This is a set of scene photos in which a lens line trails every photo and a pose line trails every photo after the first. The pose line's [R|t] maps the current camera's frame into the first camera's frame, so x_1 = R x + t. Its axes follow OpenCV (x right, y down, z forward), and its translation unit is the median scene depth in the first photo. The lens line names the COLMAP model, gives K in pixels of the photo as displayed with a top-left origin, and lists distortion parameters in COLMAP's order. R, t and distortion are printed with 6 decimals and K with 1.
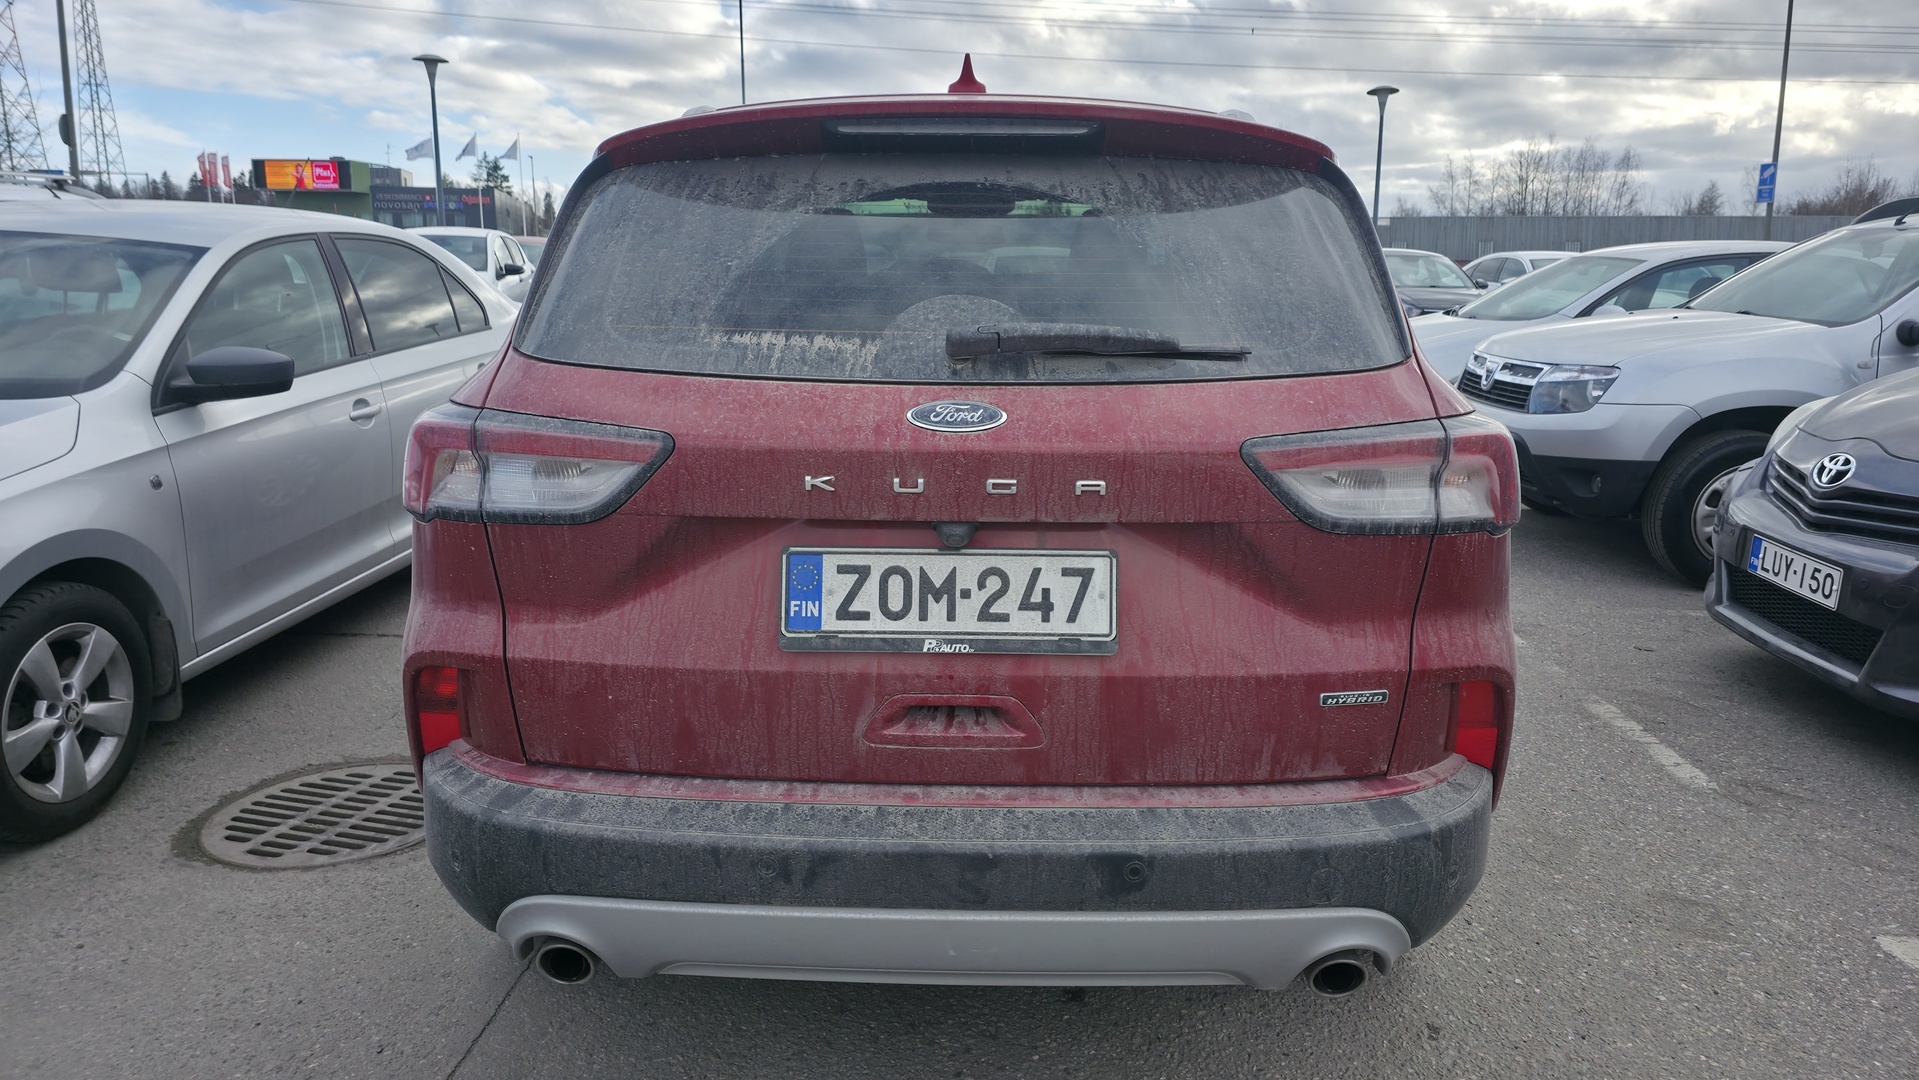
lens RADIAL K [[1283.4, 0, 957.1], [0, 1283.4, 533.8], [0, 0, 1]] dist [0.057024, -0.050497]
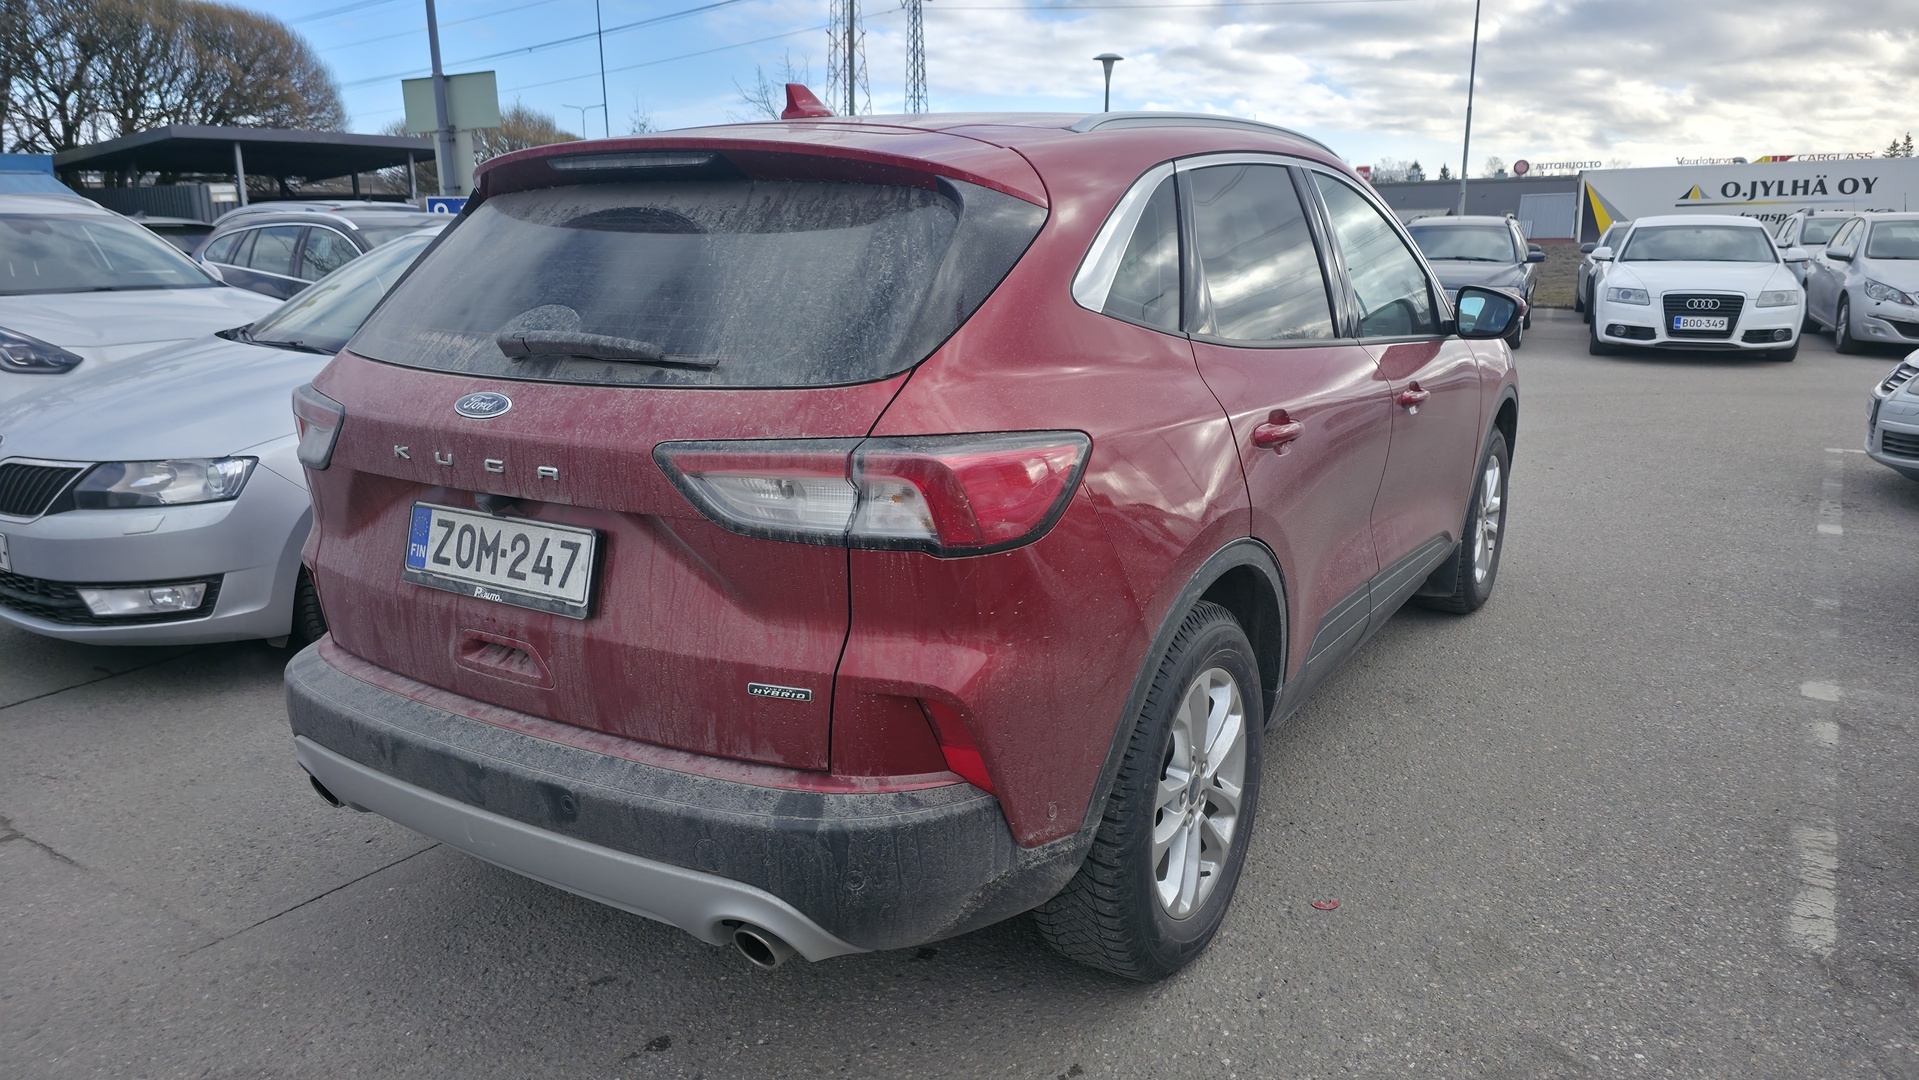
lens RADIAL K [[1283.4, 0, 956.4], [0, 1283.4, 540.3], [0, 0, 1]] dist [0.057024, -0.050497]
pose [[0.857999, 0.106332, -0.502525, 0.984861], [-0.095644, 0.994301, 0.047089, -0.063635], [0.504668, 0.007661, 0.863279, 0.161130]]
